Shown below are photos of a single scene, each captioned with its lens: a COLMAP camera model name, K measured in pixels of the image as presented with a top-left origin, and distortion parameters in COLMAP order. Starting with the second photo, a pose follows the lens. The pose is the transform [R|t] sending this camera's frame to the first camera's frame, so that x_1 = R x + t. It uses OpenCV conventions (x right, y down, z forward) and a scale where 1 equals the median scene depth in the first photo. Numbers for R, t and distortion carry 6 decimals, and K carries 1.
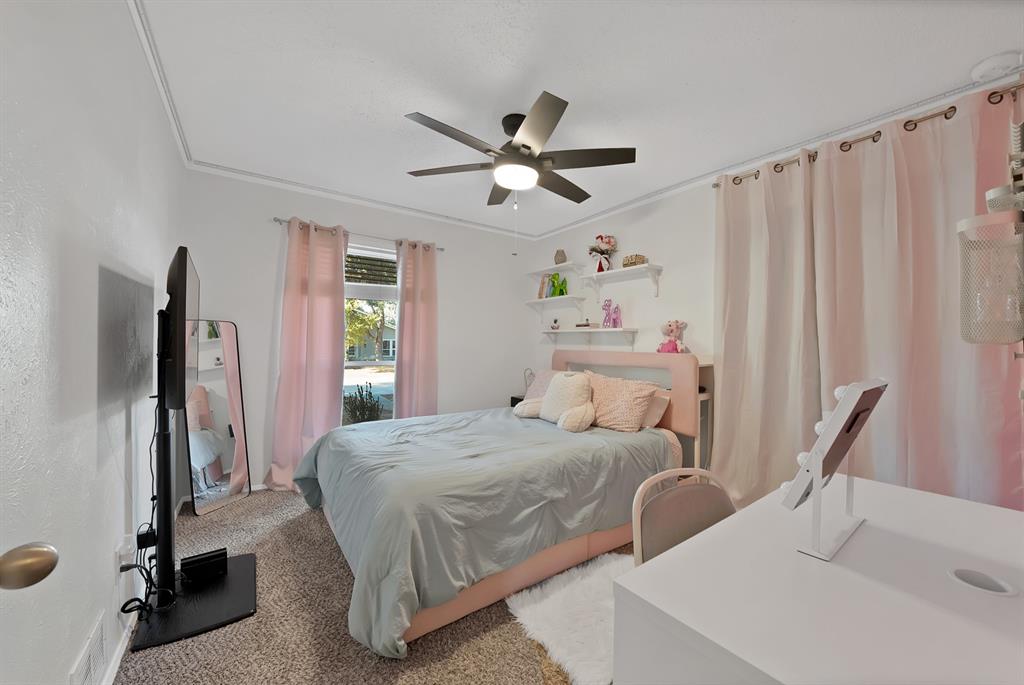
lens RADIAL K [[391.9, 0, 513.4], [0, 391.9, 347.0], [0, 0, 1]] dist [-0.012697, 0.000166]
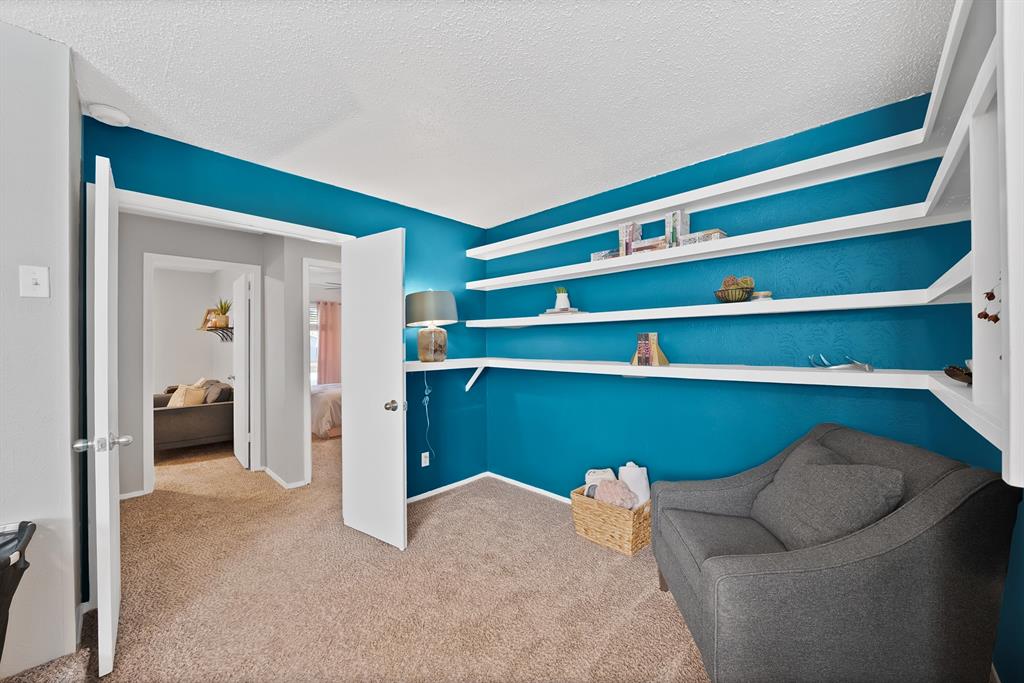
lens RADIAL K [[388.0, 0, 510.1], [0, 388.0, 343.9], [0, 0, 1]] dist [-0.012651, 0.000009]
pose [[0.976794, -0.016136, 0.213572, 0.256078], [0.016717, 0.999860, -0.000915, -0.027381], [-0.213527, 0.004465, 0.976927, -1.196463]]
